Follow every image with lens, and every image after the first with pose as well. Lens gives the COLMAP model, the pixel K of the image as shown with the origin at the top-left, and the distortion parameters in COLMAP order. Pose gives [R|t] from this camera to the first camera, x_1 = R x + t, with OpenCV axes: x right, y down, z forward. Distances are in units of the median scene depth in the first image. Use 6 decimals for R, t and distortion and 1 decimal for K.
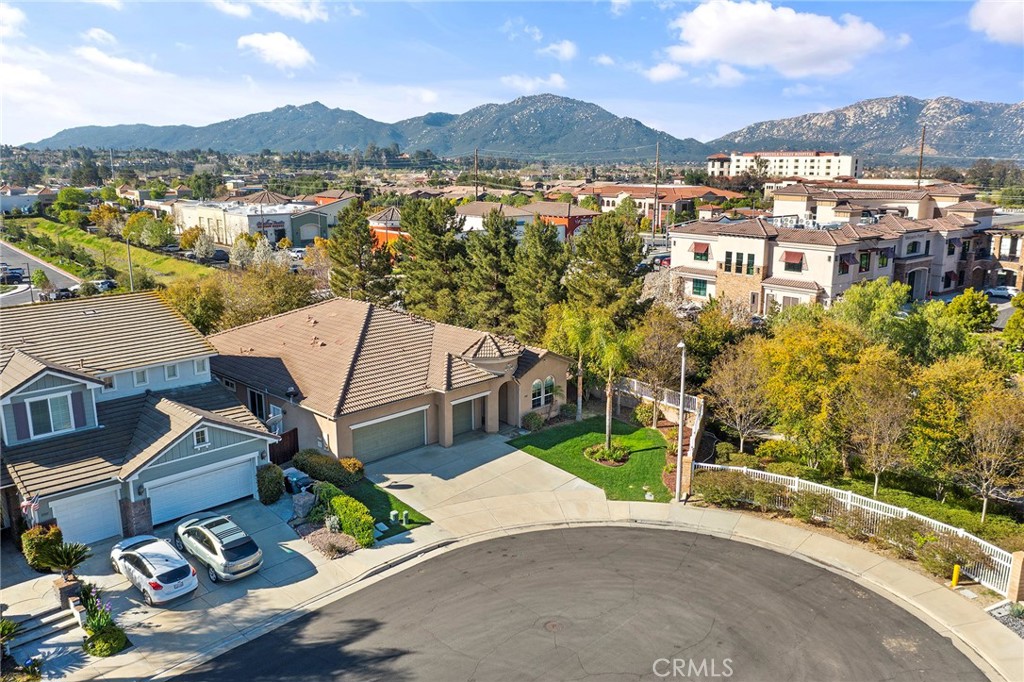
lens RADIAL K [[803.2, 0, 508.5], [0, 803.2, 340.1], [0, 0, 1]] dist [-0.019461, 0.005888]
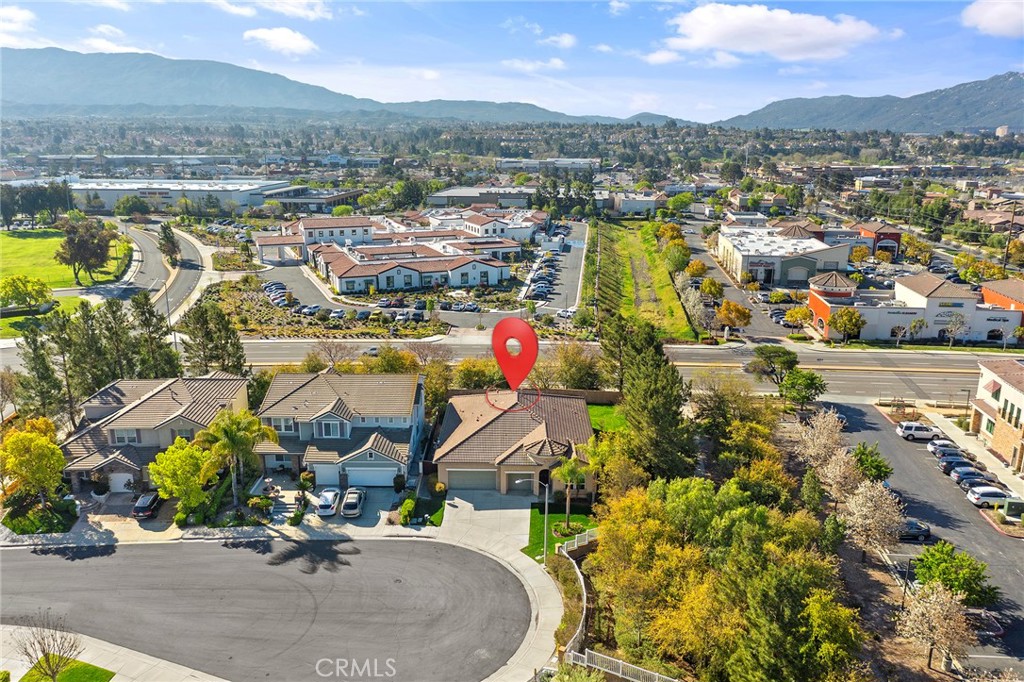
lens RADIAL K [[803.2, 0, 508.5], [0, 803.2, 340.1], [0, 0, 1]] dist [-0.019461, 0.005888]
pose [[0.689404, 0.189148, -0.699246, 1.163617], [-0.162127, 0.981109, 0.105548, -0.412849], [0.706001, 0.040601, 0.707046, -0.295613]]
